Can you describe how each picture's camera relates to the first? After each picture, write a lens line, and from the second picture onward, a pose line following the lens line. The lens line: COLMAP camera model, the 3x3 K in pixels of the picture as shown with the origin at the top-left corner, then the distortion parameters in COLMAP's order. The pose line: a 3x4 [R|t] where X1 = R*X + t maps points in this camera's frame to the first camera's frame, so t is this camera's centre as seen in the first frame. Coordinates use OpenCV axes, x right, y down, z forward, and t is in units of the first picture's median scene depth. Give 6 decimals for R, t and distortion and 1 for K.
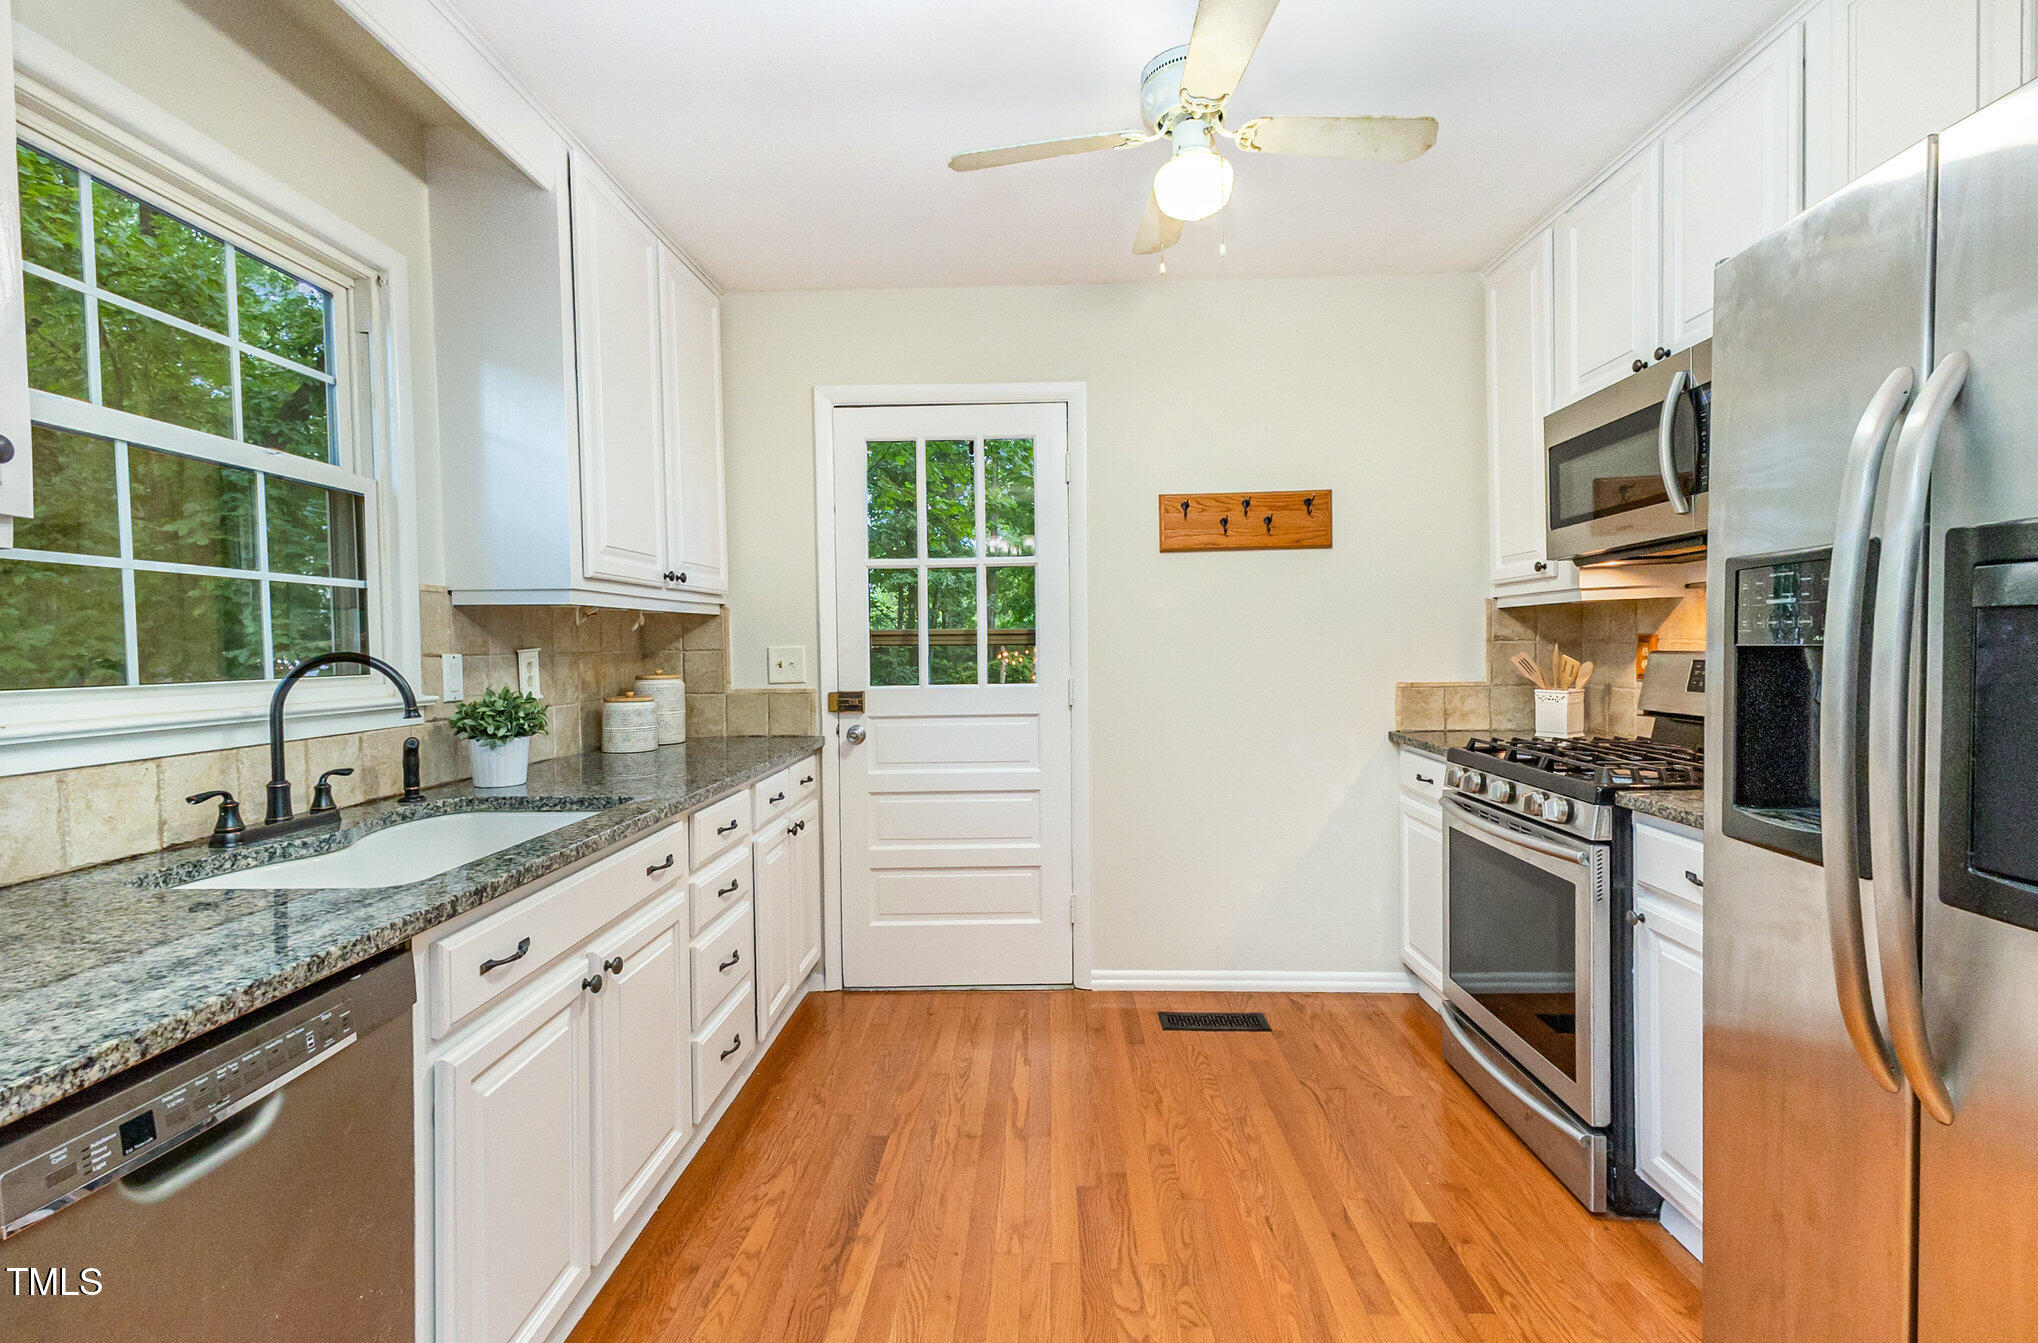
lens RADIAL K [[936.8, 0, 978.3], [0, 936.8, 678.3], [0, 0, 1]] dist [0.022547, -0.004706]
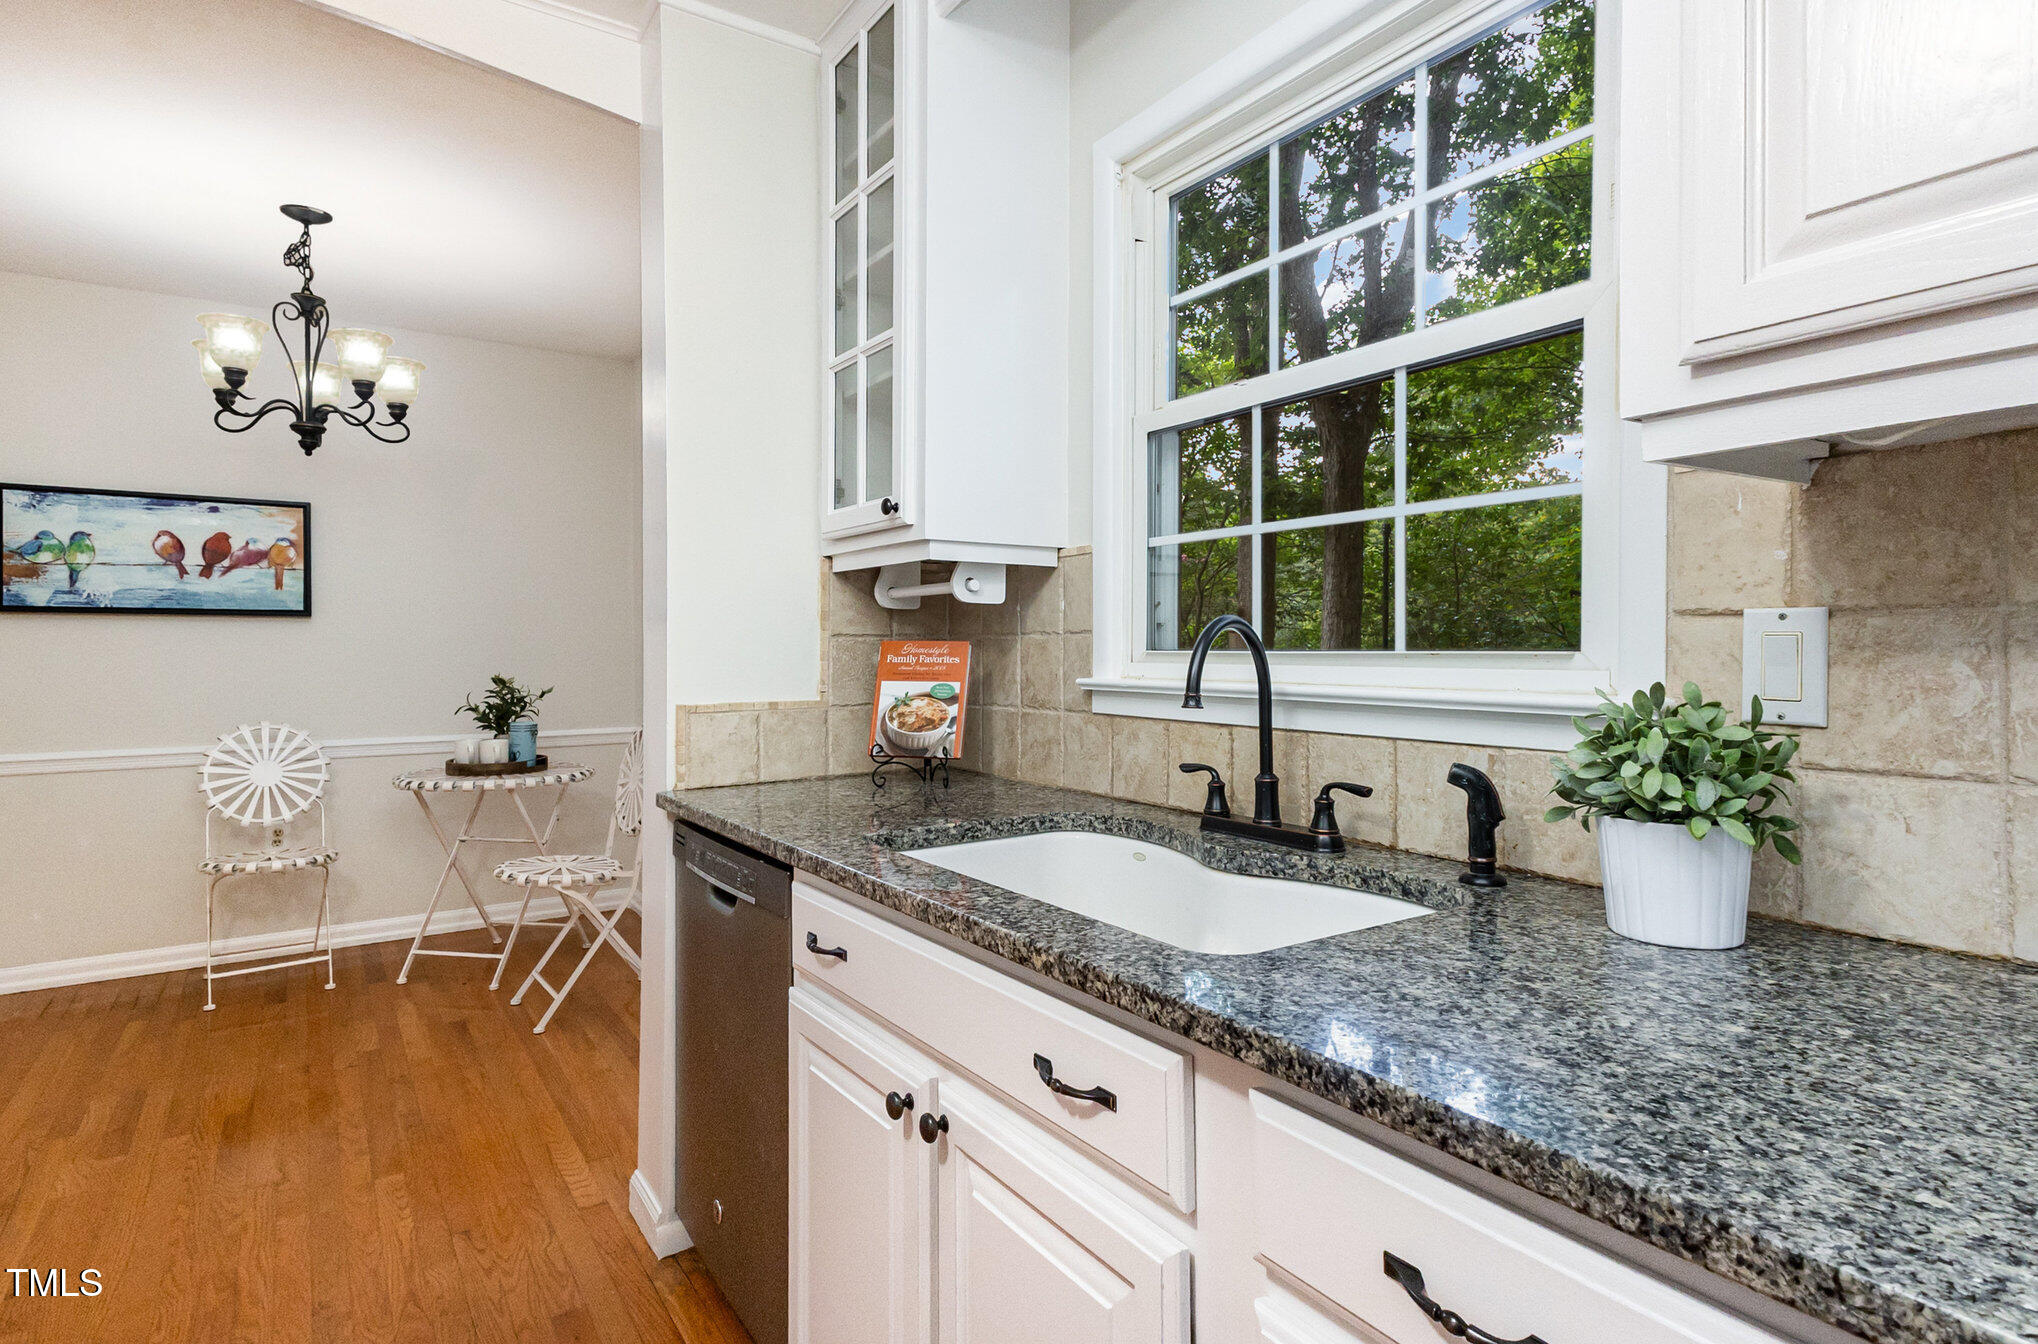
lens RADIAL K [[1039.6, 0, 984.7], [0, 1039.6, 646.2], [0, 0, 1]] dist [0.031040, -0.003904]
pose [[-0.795277, 0.015254, -0.606054, -0.003841], [-0.006805, 0.999396, 0.034083, -0.023490], [0.606208, 0.031229, -0.794693, 1.212722]]
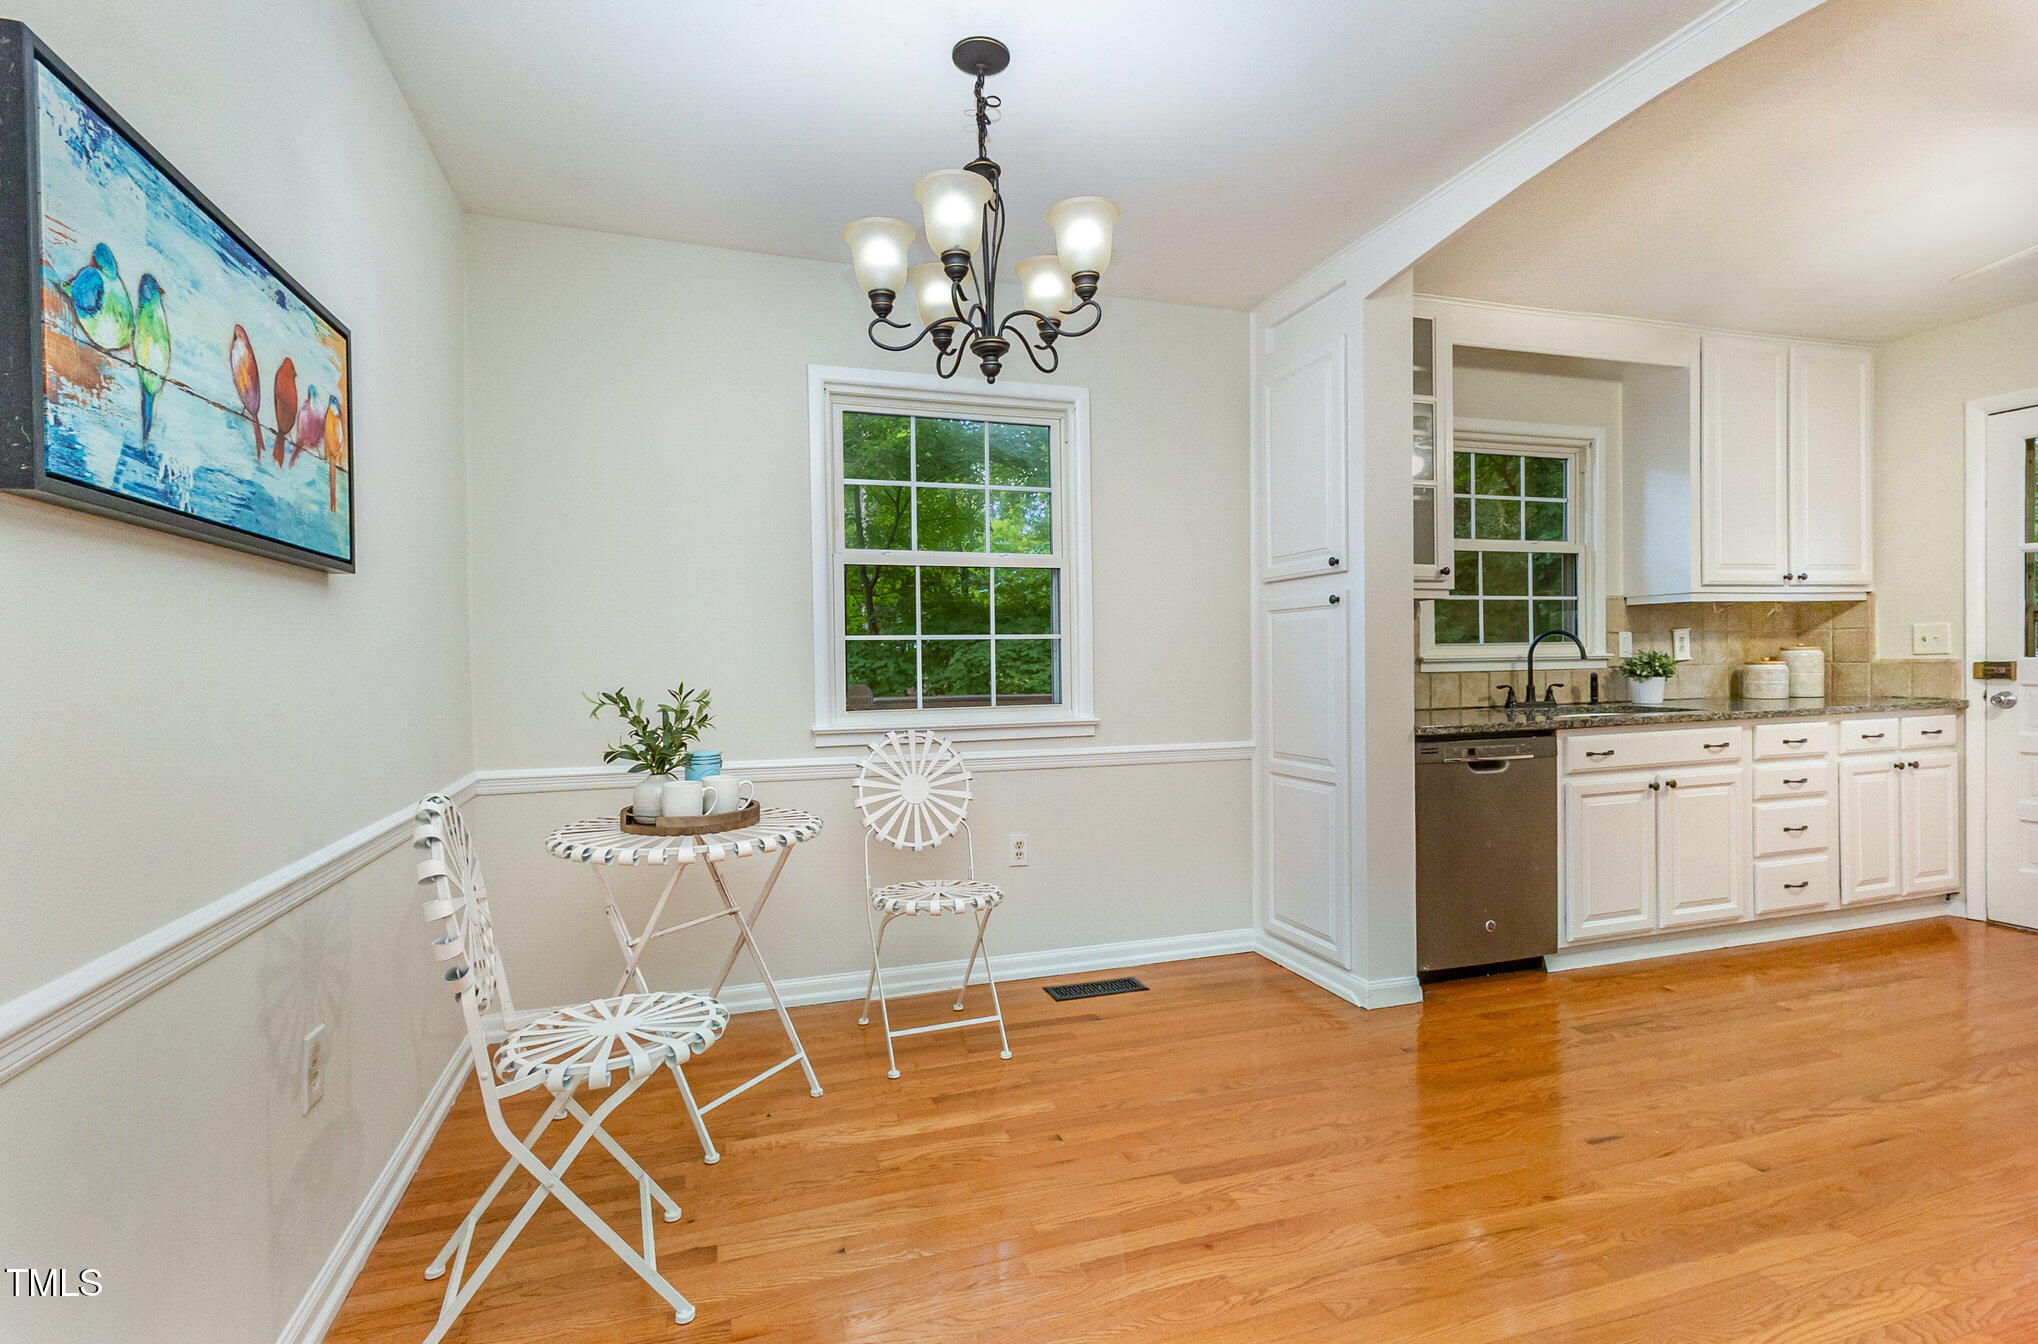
lens RADIAL K [[936.8, 0, 1033.7], [0, 936.8, 671.5], [0, 0, 1]] dist [0.022547, -0.004706]
pose [[0.367697, 0.020547, -0.929719, 0.769380], [-0.021812, 0.999671, 0.013466, 0.054393], [0.929690, 0.015328, 0.368025, -0.790292]]
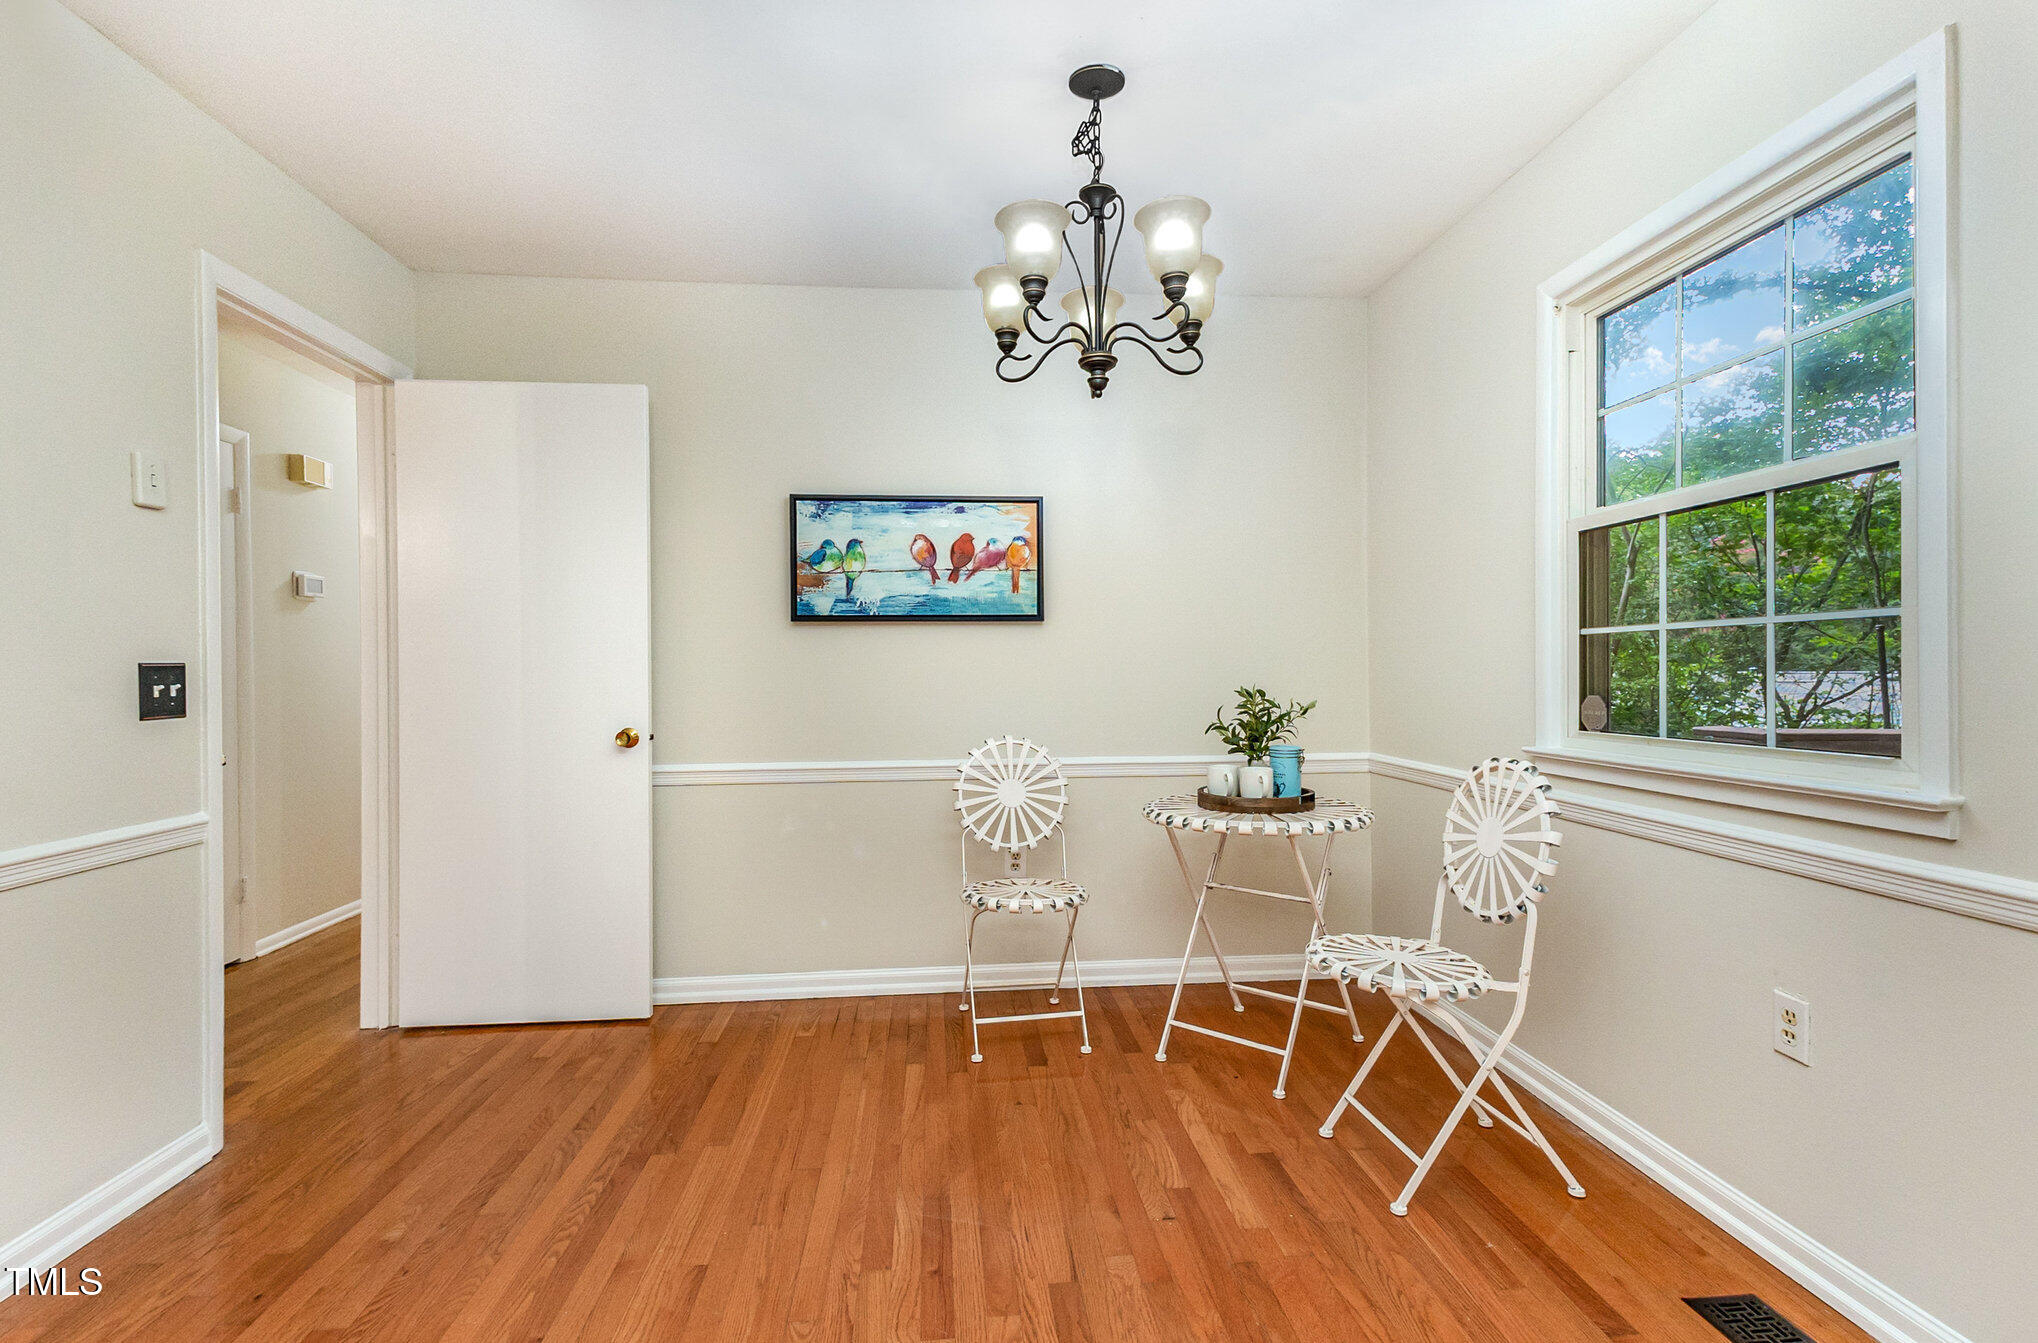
lens RADIAL K [[936.8, 0, 1003.7], [0, 936.8, 668.5], [0, 0, 1]] dist [0.022547, -0.004706]
pose [[-0.989388, 0.021173, -0.143745, 0.100072], [0.016901, 0.999380, 0.030878, 0.024683], [0.144310, 0.028121, -0.989133, 0.484429]]
